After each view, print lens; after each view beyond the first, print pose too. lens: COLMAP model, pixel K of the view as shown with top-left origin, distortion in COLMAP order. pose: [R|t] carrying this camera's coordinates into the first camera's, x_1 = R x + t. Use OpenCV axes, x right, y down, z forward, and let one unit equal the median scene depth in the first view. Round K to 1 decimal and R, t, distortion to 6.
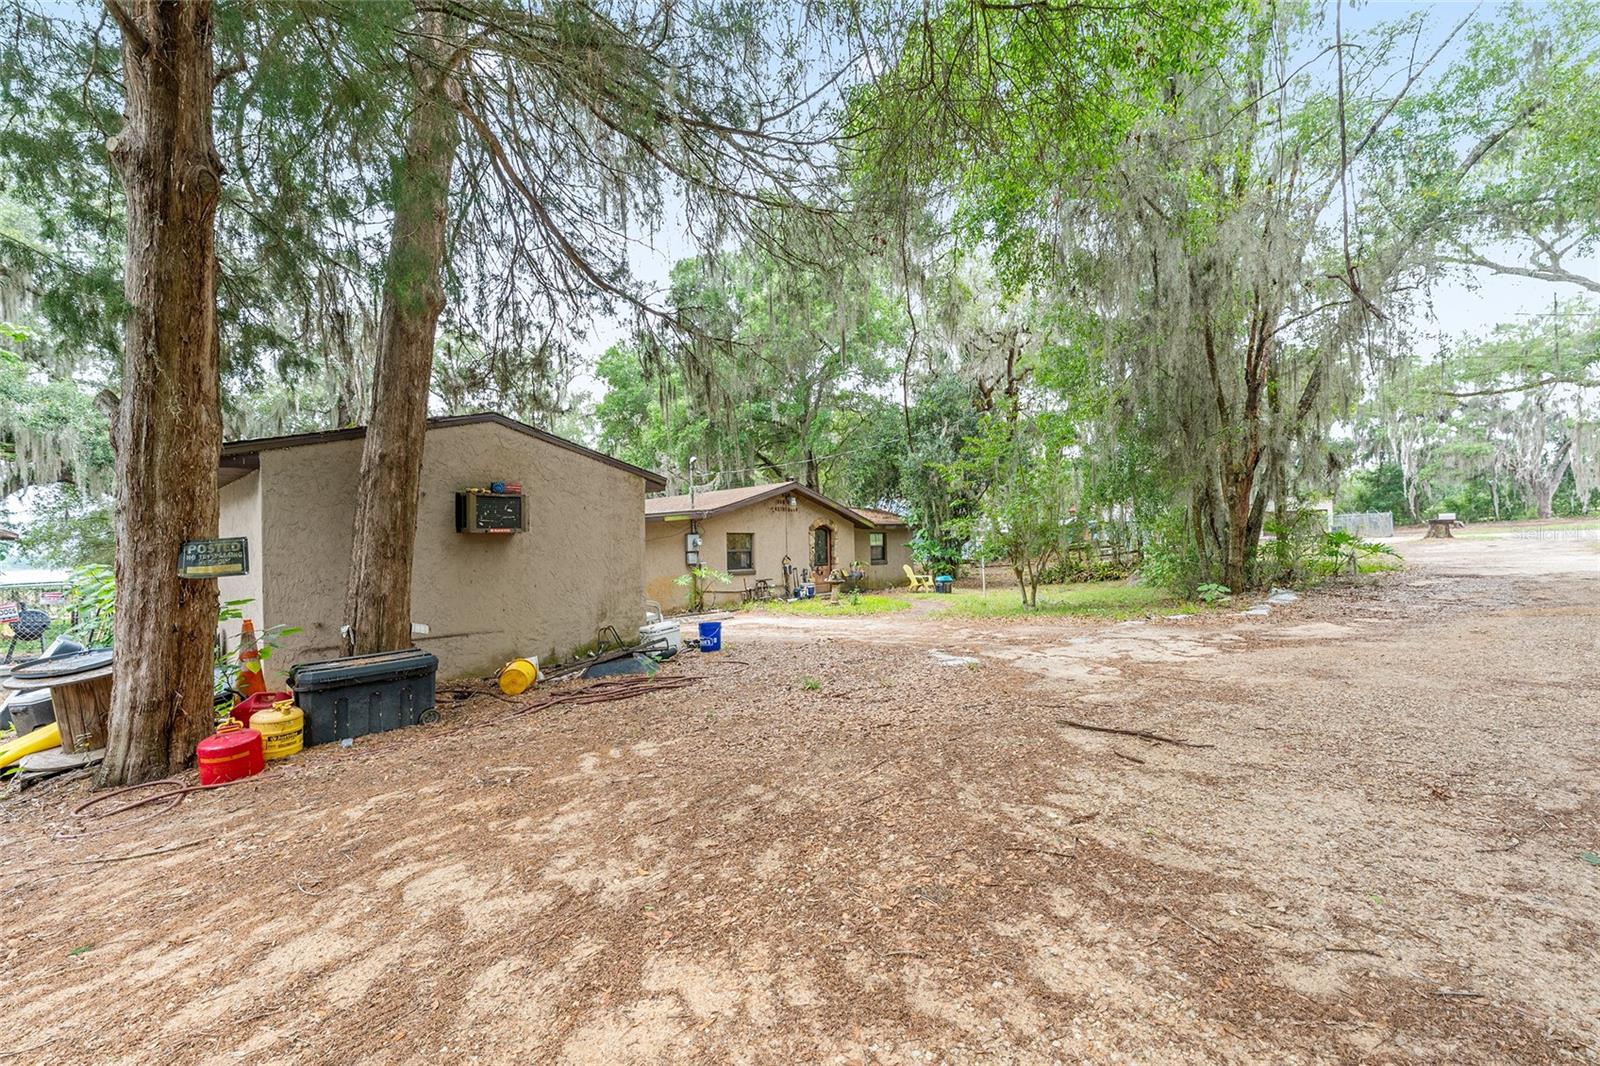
lens RADIAL K [[636.9, 0, 812.6], [0, 636.9, 542.1], [0, 0, 1]] dist [0.001525, -0.000303]
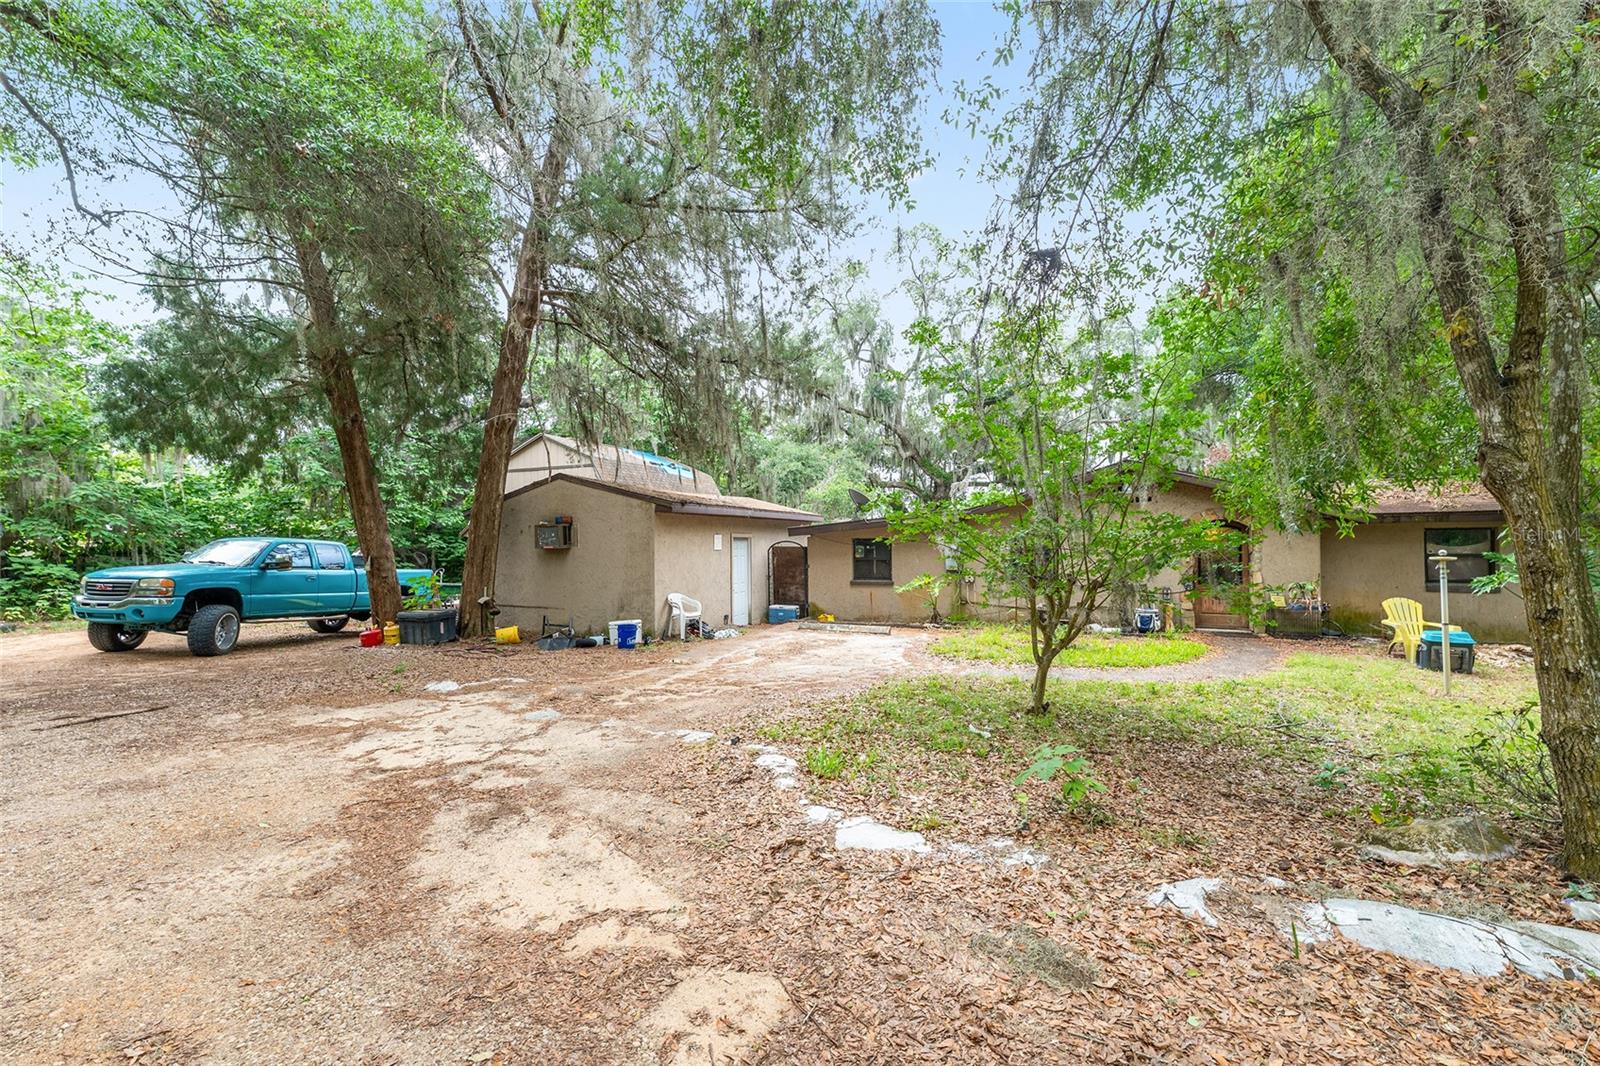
lens RADIAL K [[636.9, 0, 796.5], [0, 636.9, 533.0], [0, 0, 1]] dist [0.001525, -0.000303]
pose [[0.322328, 0.009501, -0.946581, 0.536870], [0.009342, 0.999869, 0.013217, -0.029769], [0.946582, -0.013103, 0.322197, 0.457272]]
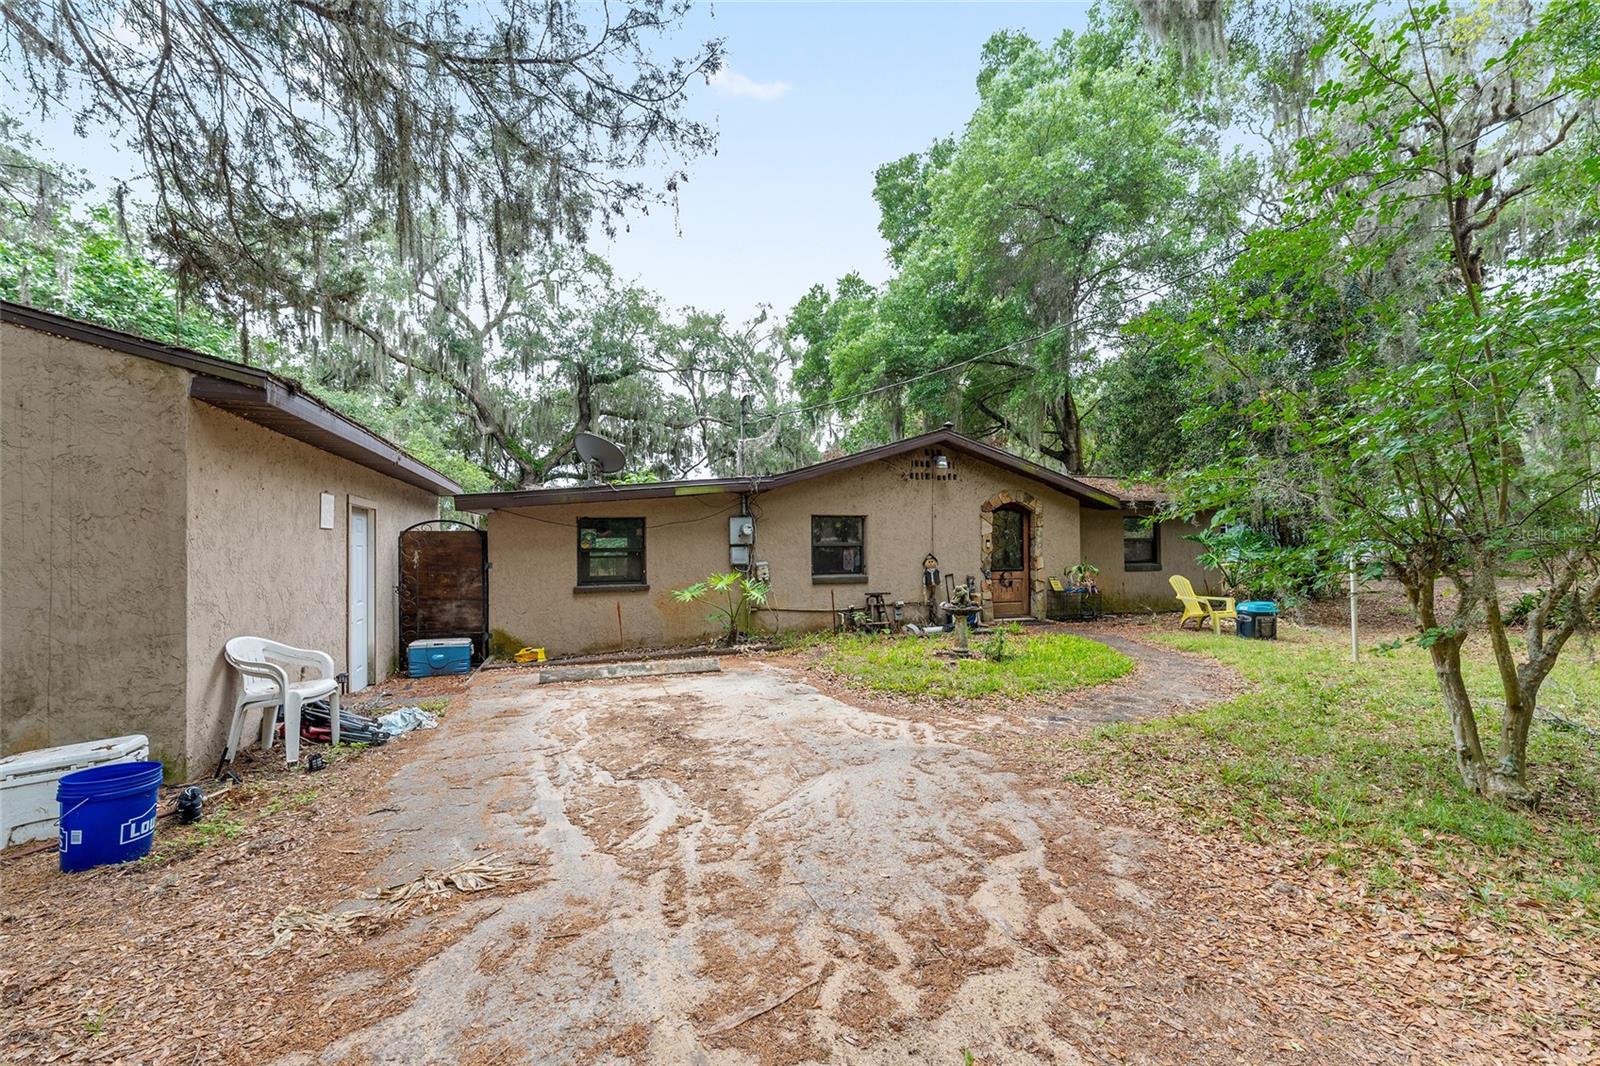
lens RADIAL K [[636.9, 0, 804.5], [0, 636.9, 532.9], [0, 0, 1]] dist [0.001525, -0.000303]
pose [[0.873966, 0.006260, -0.485946, 0.153351], [-0.005583, 0.999980, 0.002840, 0.000786], [0.485954, 0.000231, 0.873984, 0.442364]]
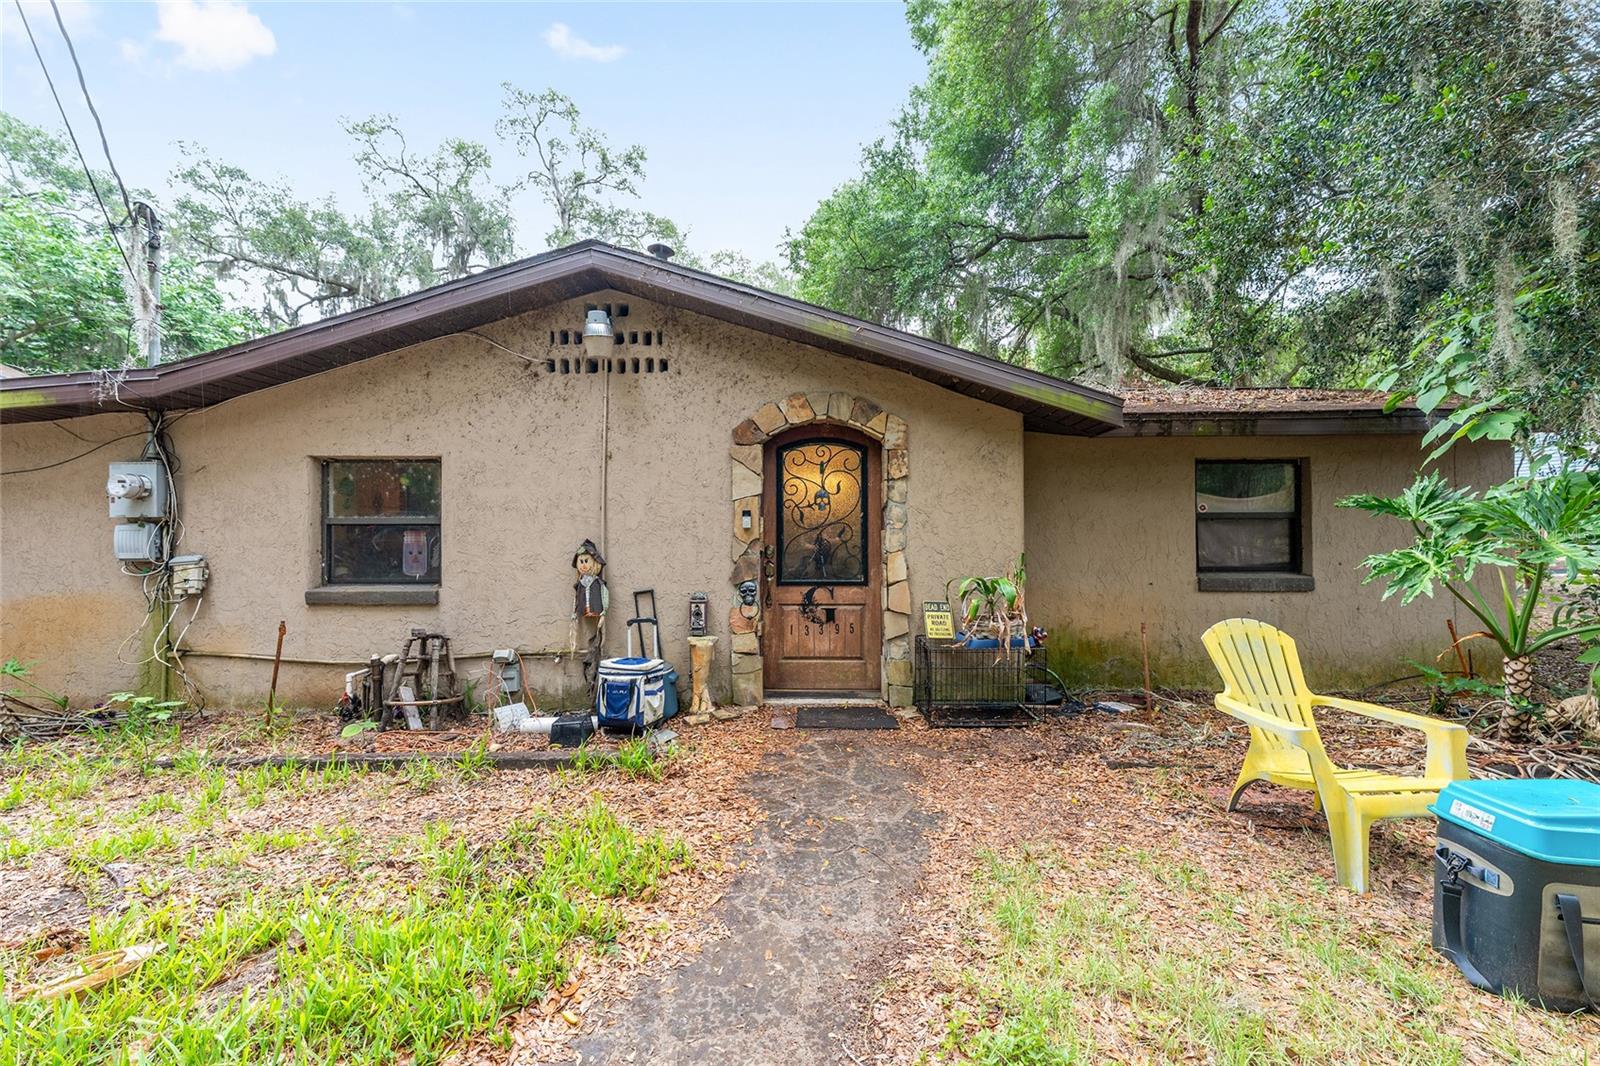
lens RADIAL K [[636.9, 0, 800.3], [0, 636.9, 536.0], [0, 0, 1]] dist [0.001525, -0.000303]
pose [[0.667949, 0.012817, -0.744097, 0.220682], [-0.003820, 0.999898, 0.013793, 0.015559], [0.744197, -0.006371, 0.667929, 0.937863]]
